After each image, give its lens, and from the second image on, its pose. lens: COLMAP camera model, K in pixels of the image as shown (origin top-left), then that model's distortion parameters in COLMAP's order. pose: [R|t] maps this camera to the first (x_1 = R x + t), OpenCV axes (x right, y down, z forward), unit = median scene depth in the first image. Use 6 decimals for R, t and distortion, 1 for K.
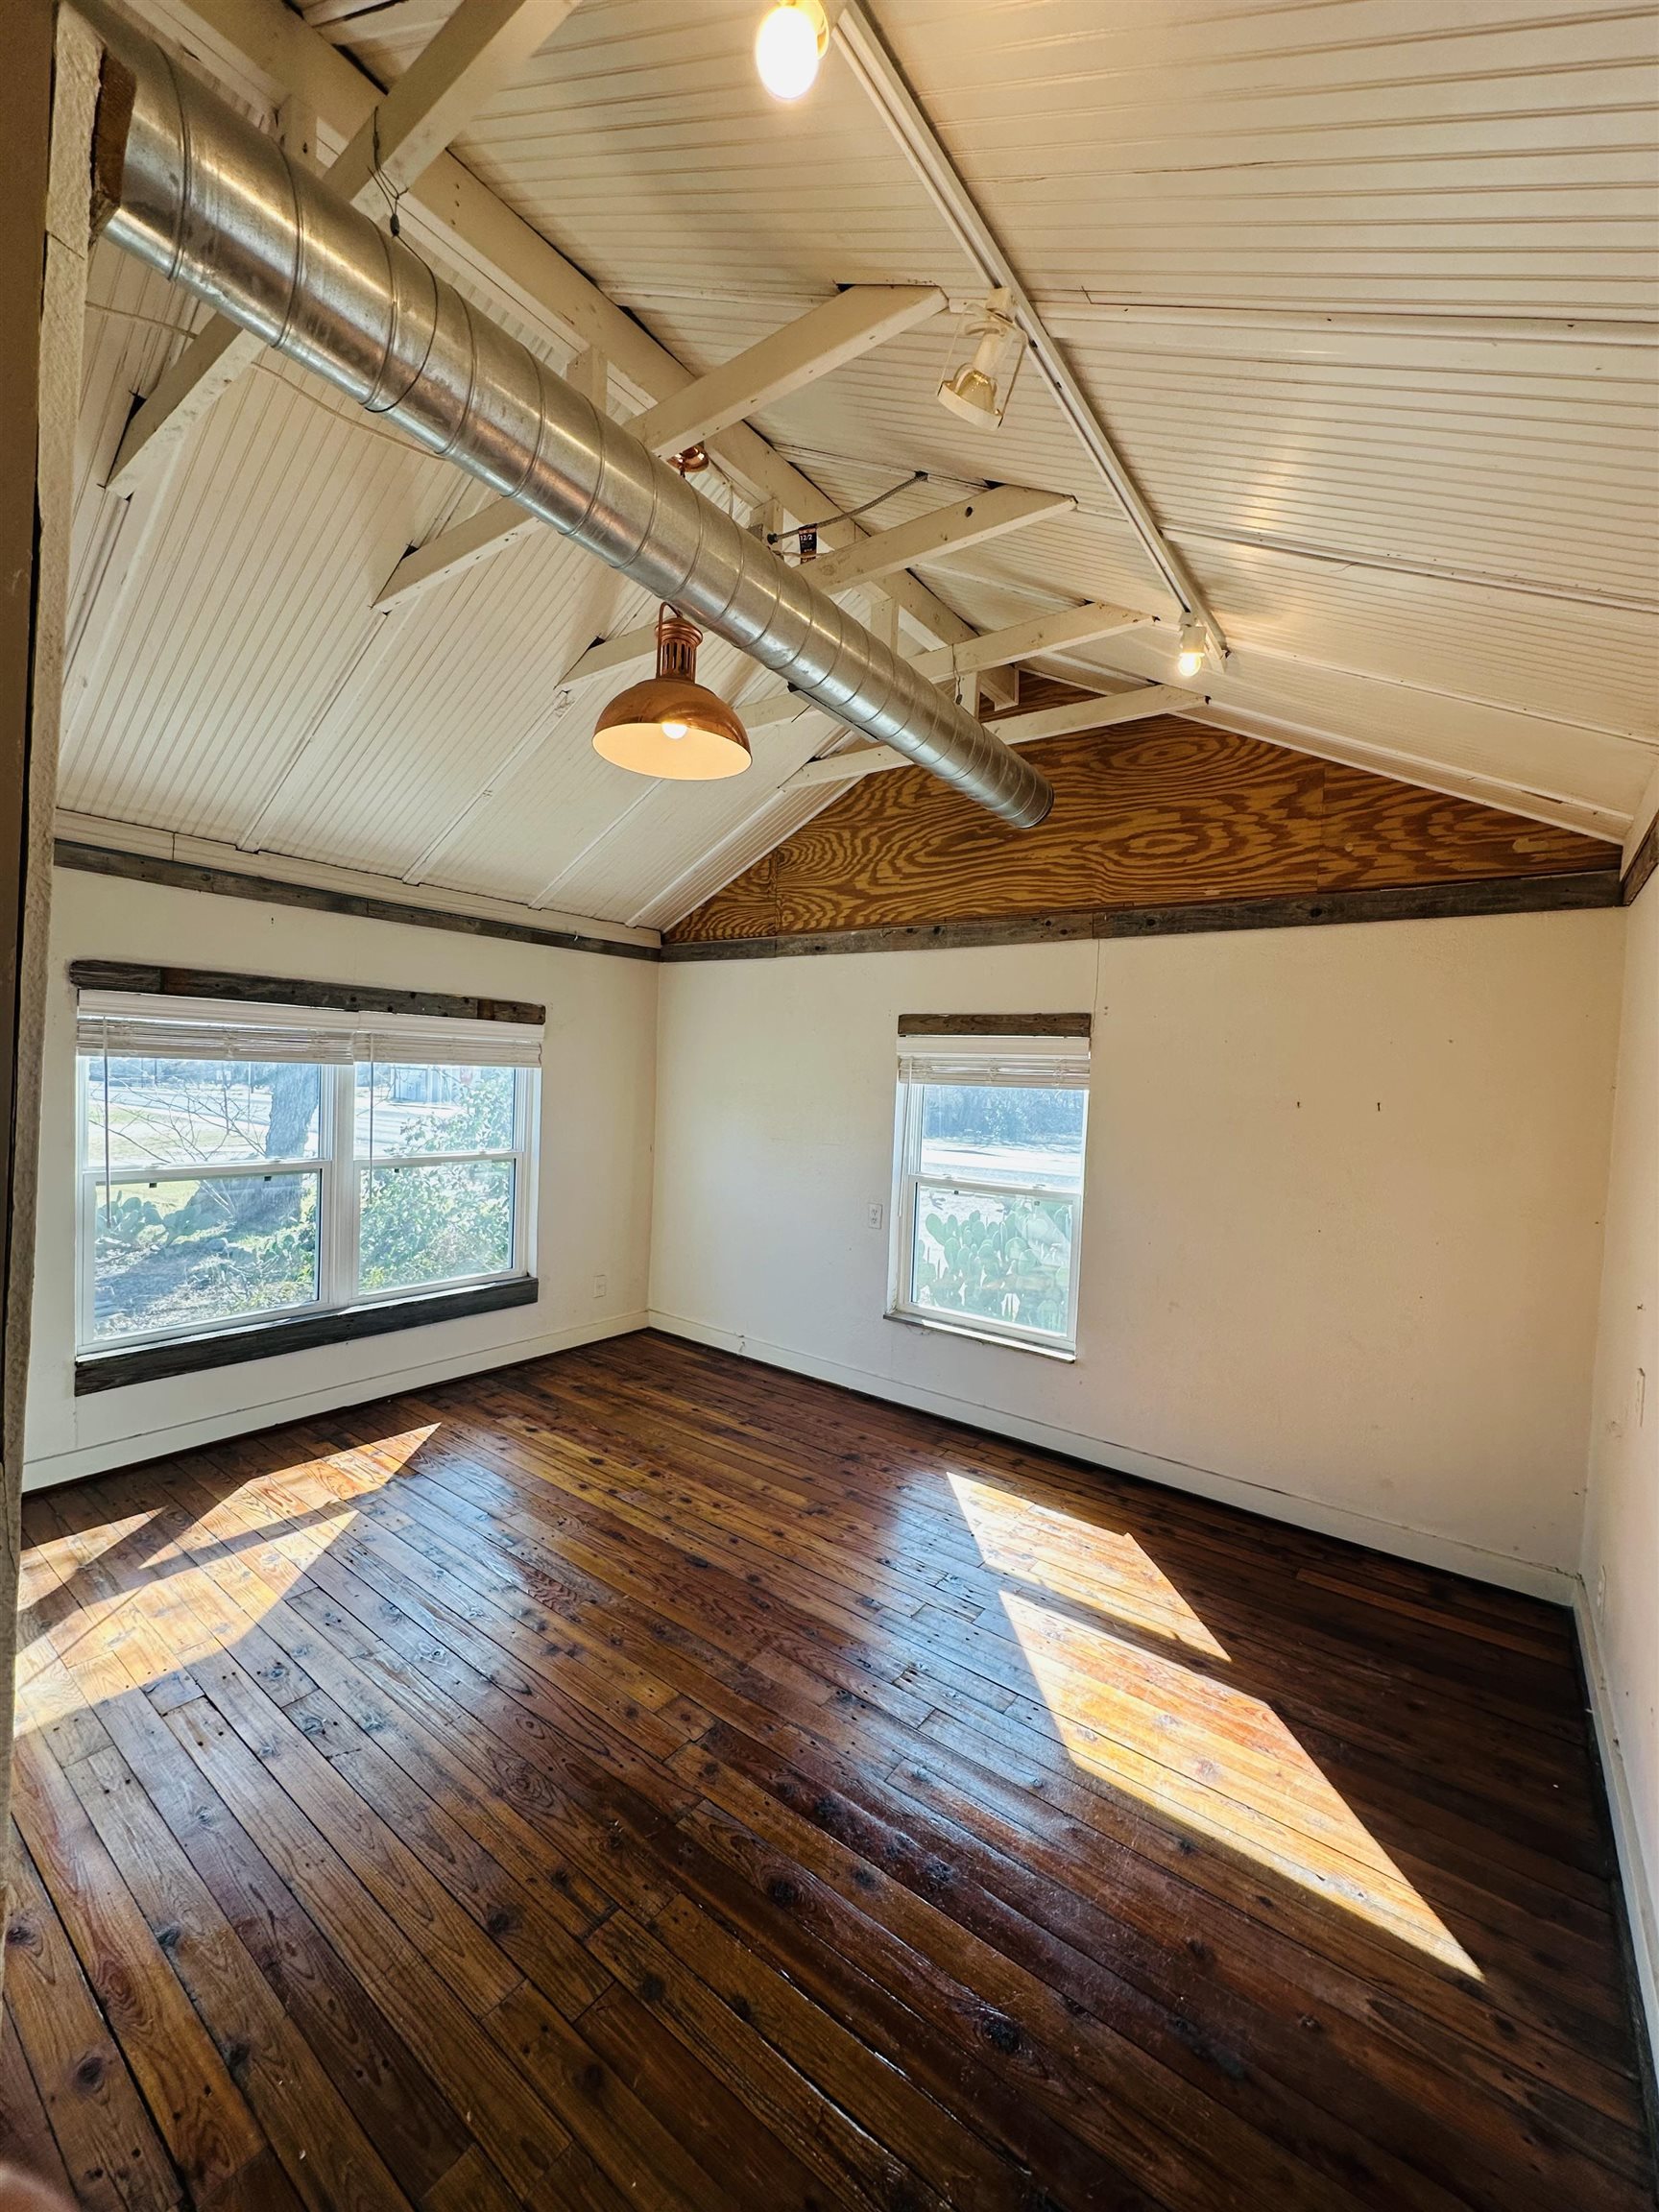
lens RADIAL K [[881.2, 0, 824.0], [0, 881.2, 1117.6], [0, 0, 1]] dist [-0.002666, 0.000569]
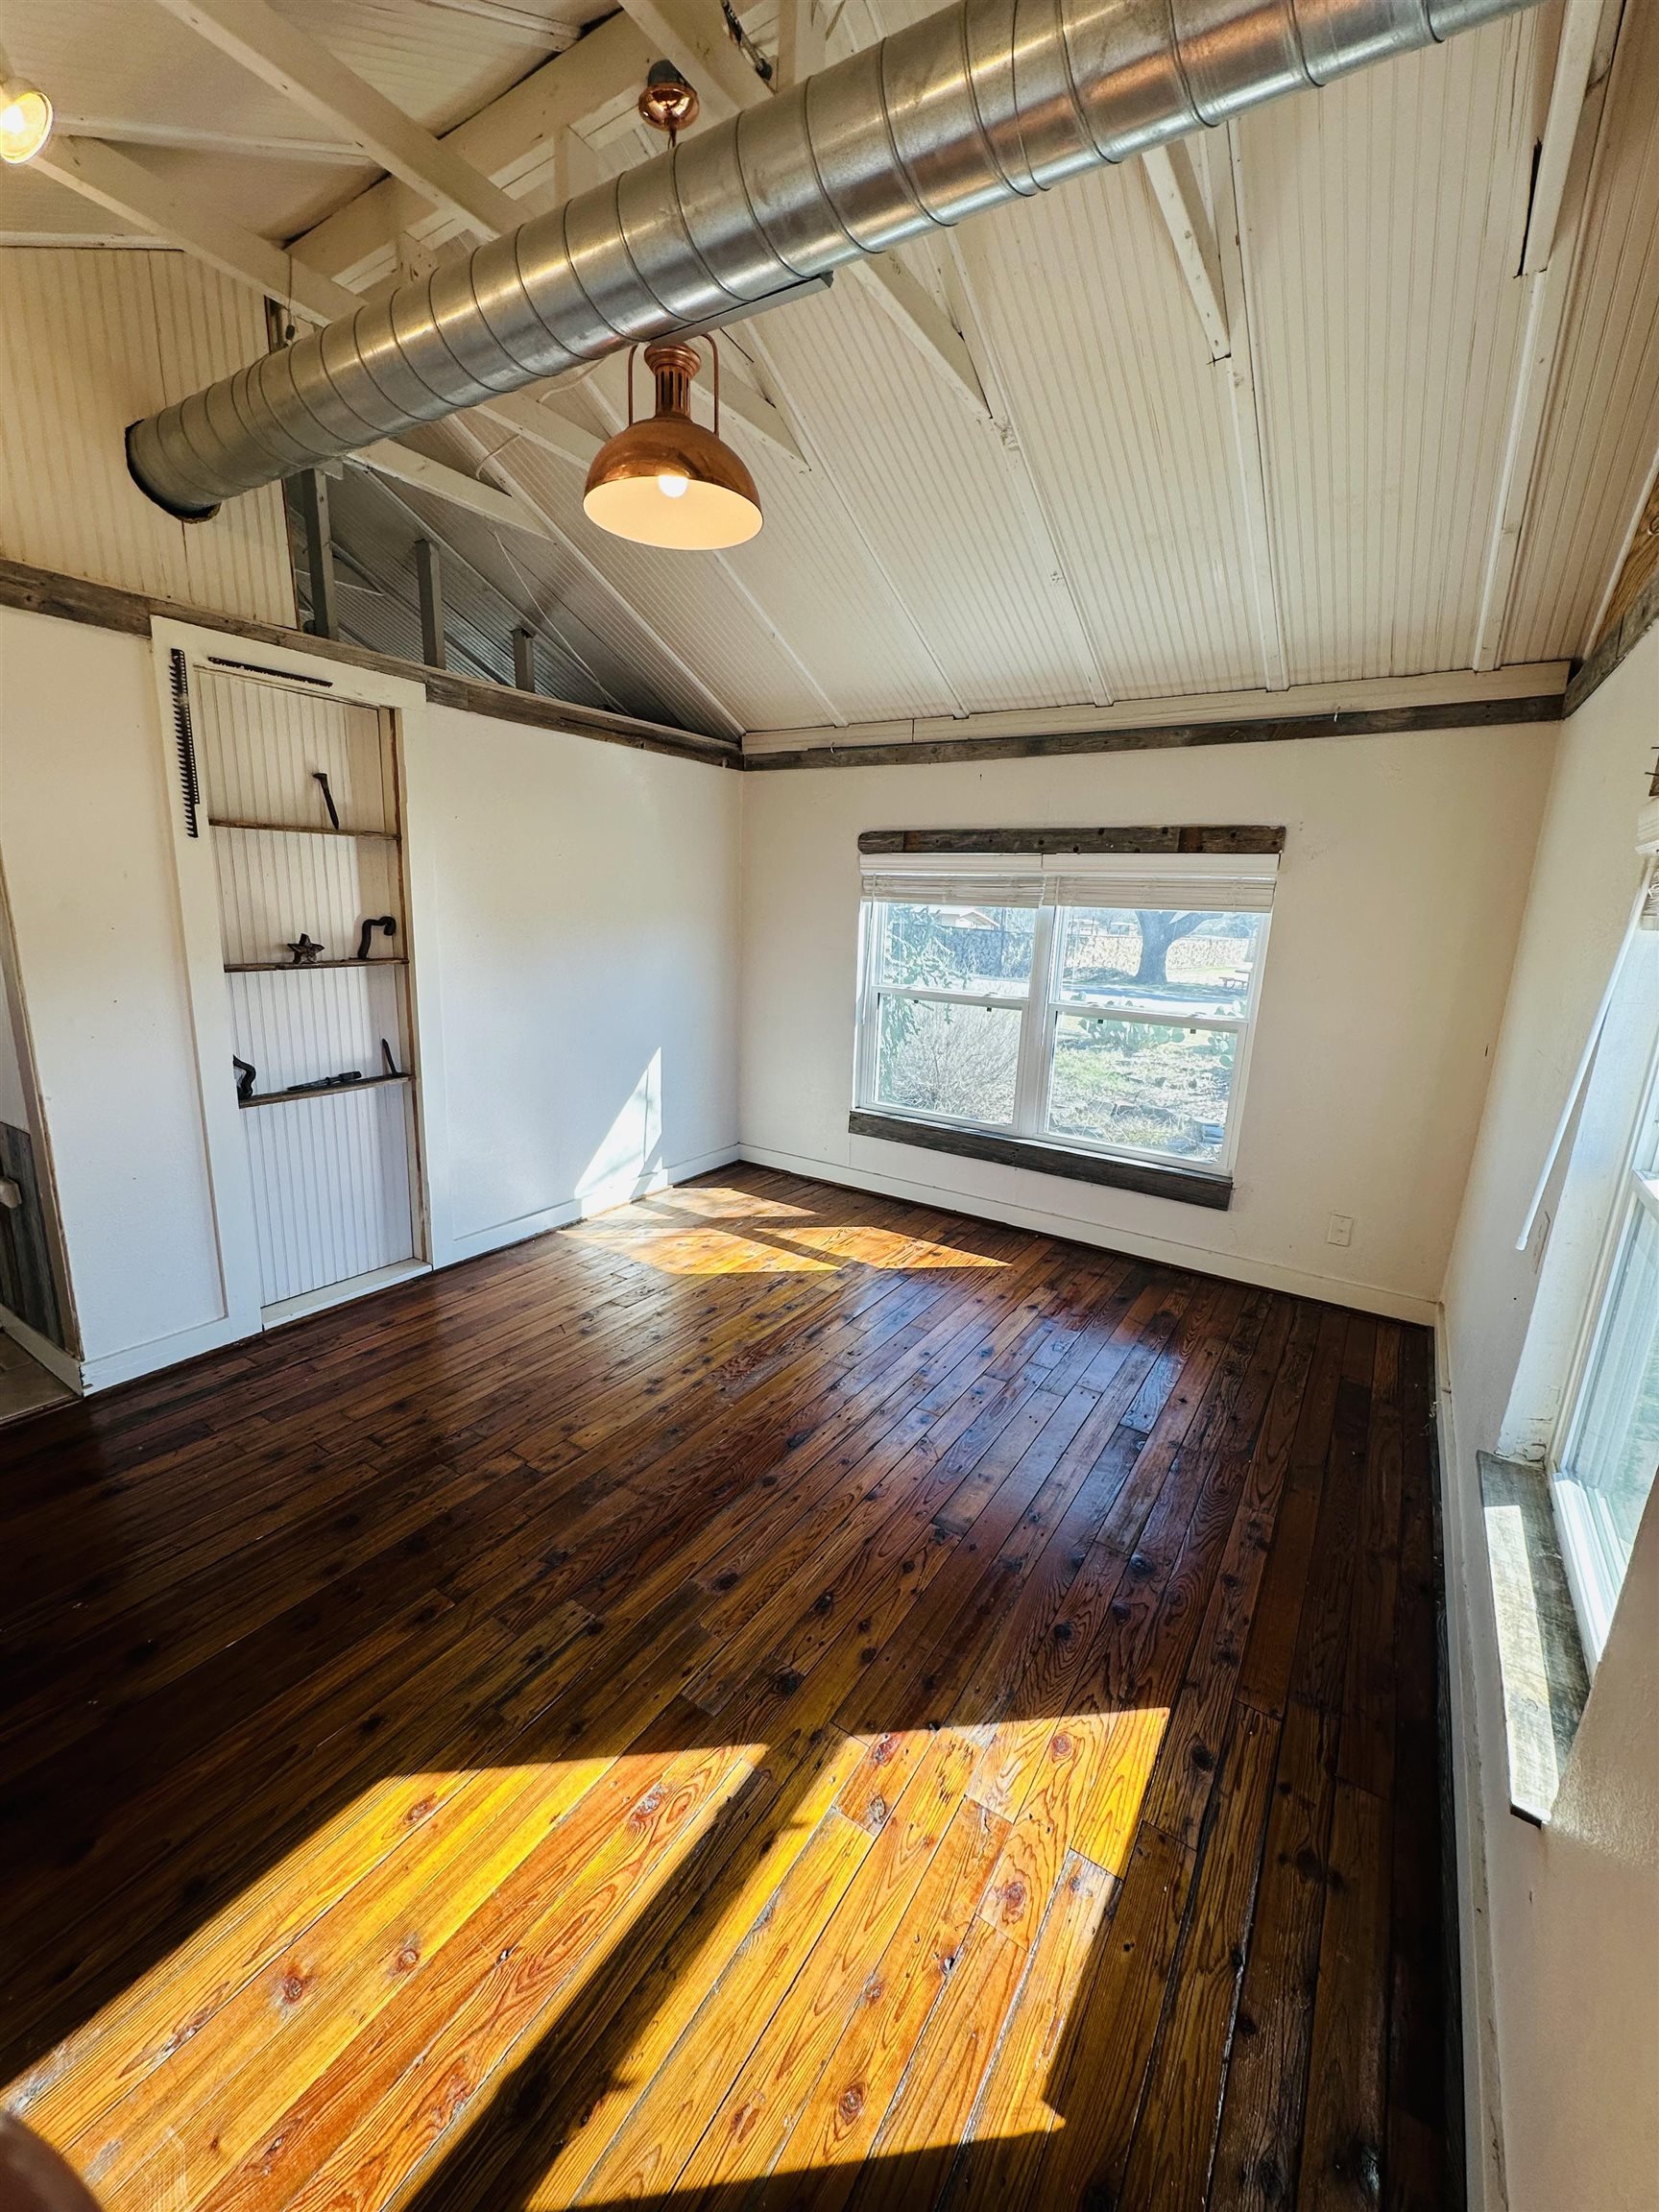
lens RADIAL K [[881.2, 0, 823.3], [0, 881.2, 1100.2], [0, 0, 1]] dist [-0.002666, 0.000569]
pose [[0.055821, 0.179371, -0.982196, 0.509783], [-0.087878, 0.980795, 0.174121, 0.003912], [0.994566, 0.076594, 0.070512, 0.699620]]
